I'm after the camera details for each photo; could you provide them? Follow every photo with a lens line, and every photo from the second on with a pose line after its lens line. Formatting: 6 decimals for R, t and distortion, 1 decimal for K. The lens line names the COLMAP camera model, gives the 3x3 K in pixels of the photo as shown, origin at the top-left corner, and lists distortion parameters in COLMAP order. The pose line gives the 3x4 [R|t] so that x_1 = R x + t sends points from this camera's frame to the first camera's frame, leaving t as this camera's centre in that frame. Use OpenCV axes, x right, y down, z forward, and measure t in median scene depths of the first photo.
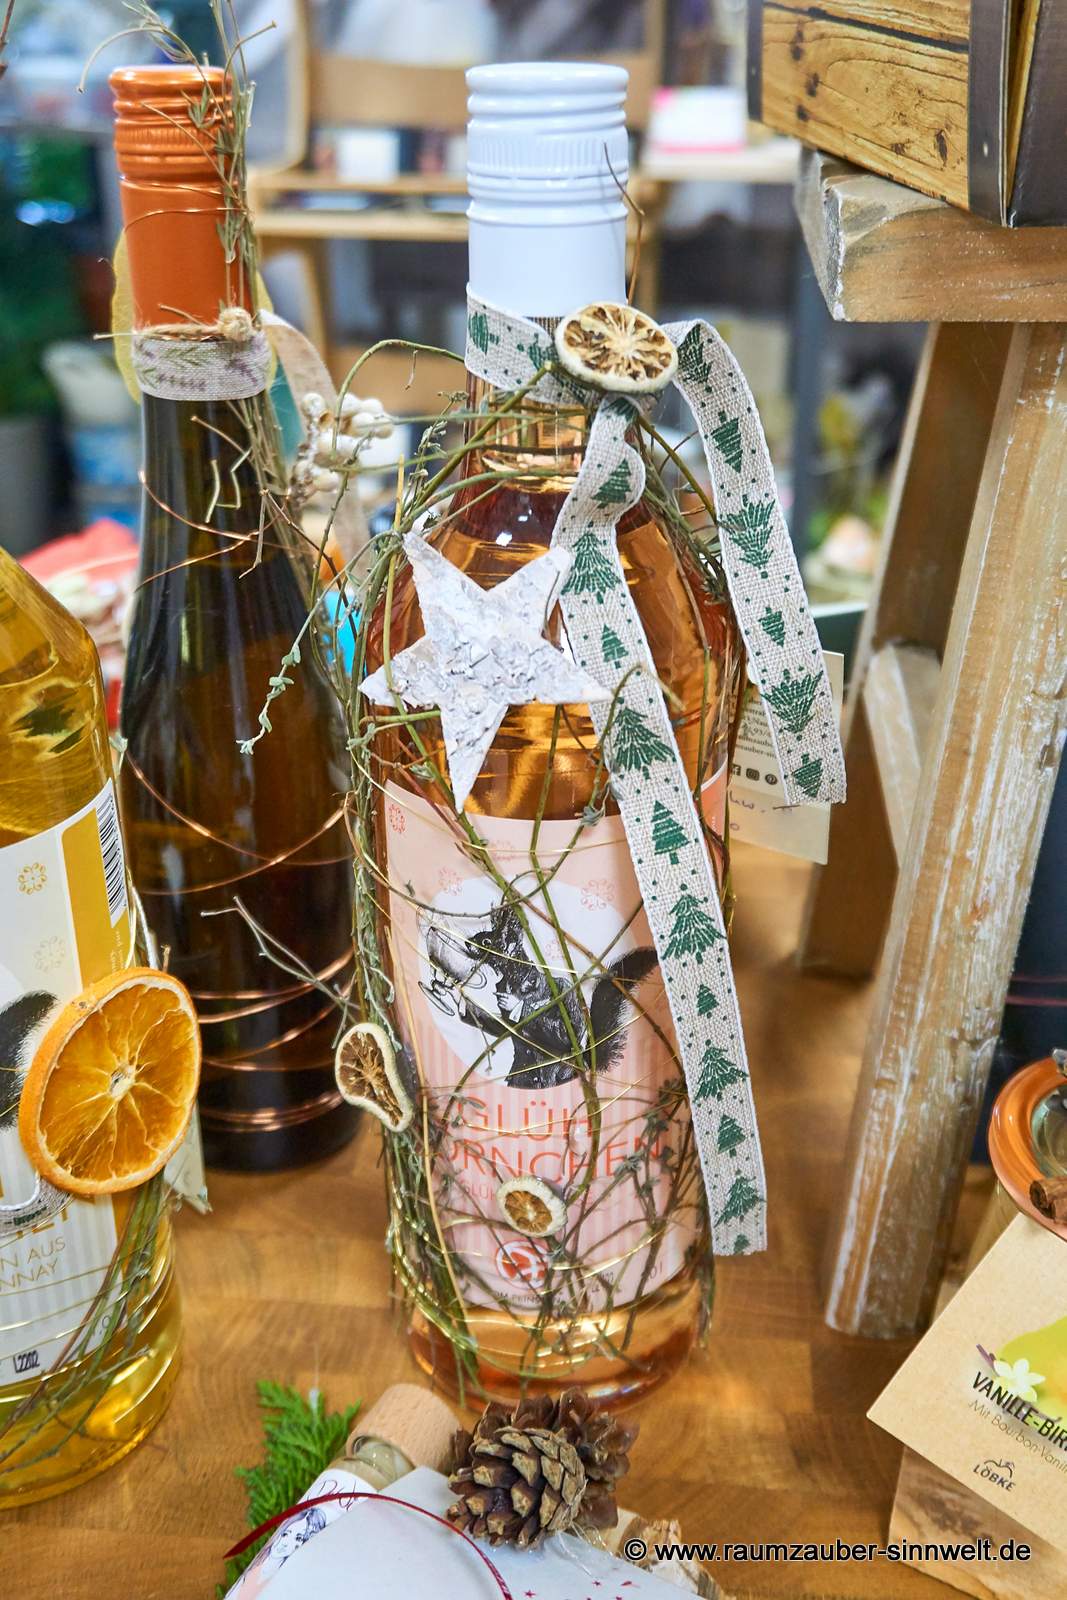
lens RADIAL K [[1594.3, 0, 535.2], [0, 1594.3, 799.7], [0, 0, 1]] dist [0.046110, 0.000000]
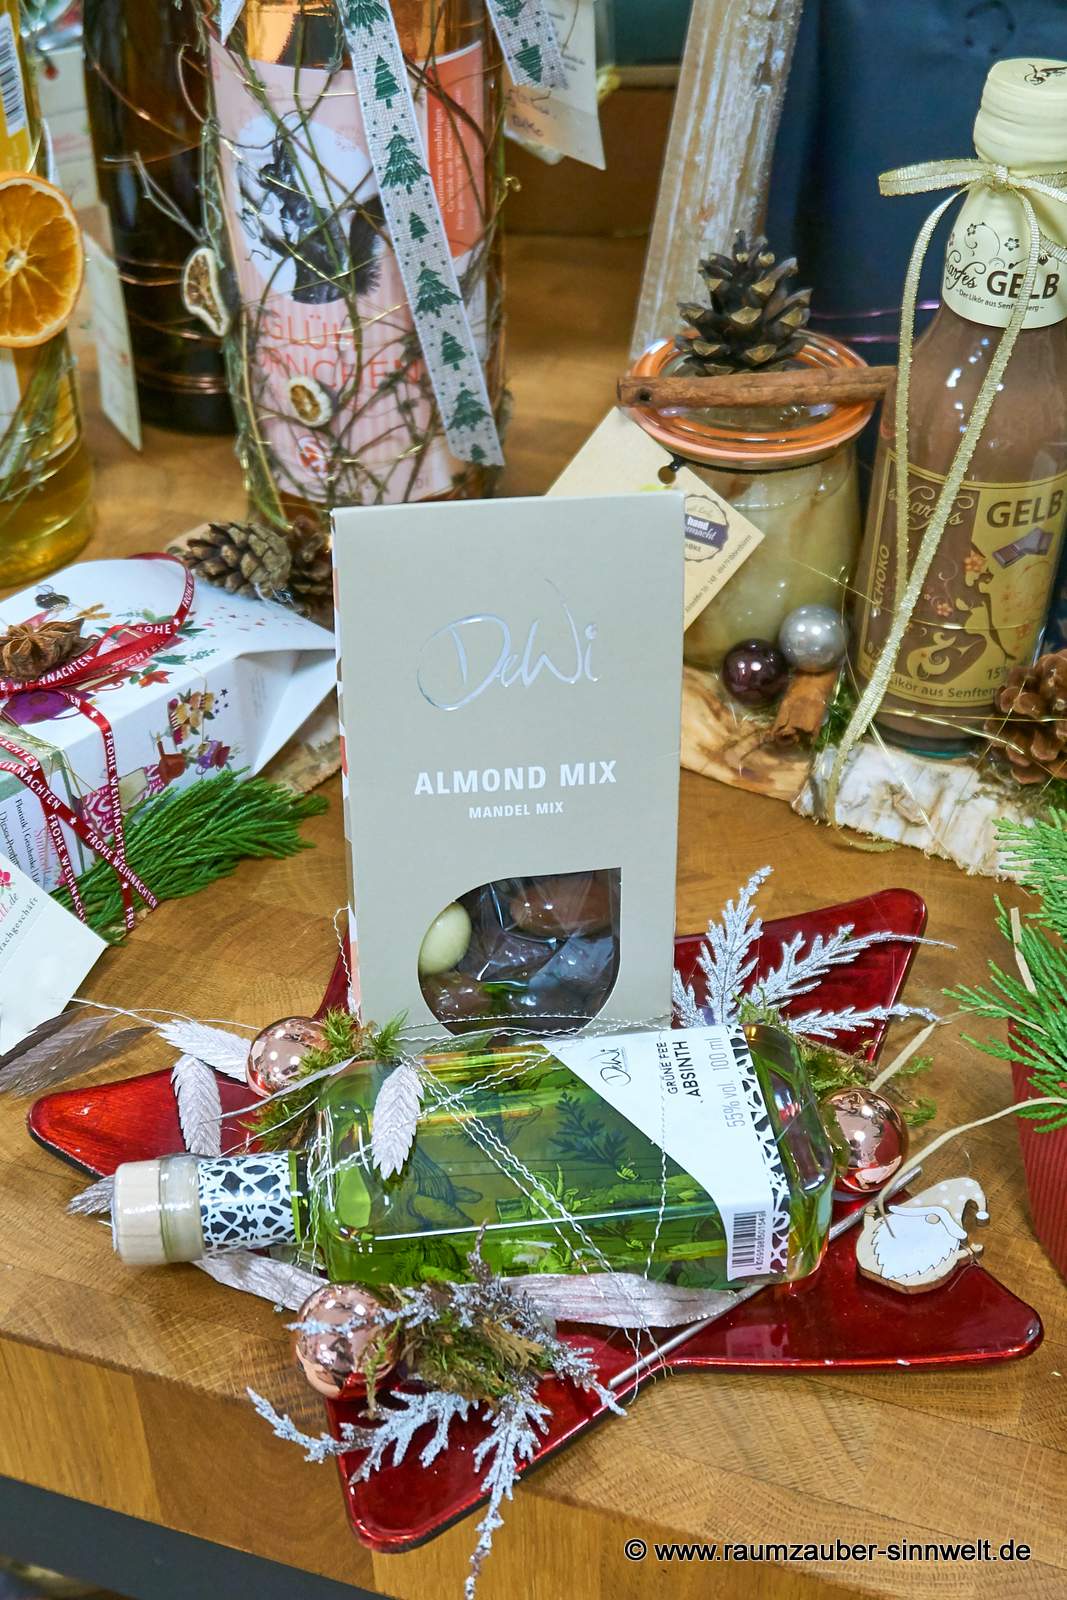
lens RADIAL K [[1981.6, 0, 531.7], [0, 1981.6, 798.8], [0, 0, 1]] dist [0.056897, 0.000000]
pose [[0.970874, 0.142480, -0.192623, 0.541900], [-0.102513, 0.973688, 0.203525, 0.224273], [0.216553, -0.177851, 0.959934, -0.591400]]
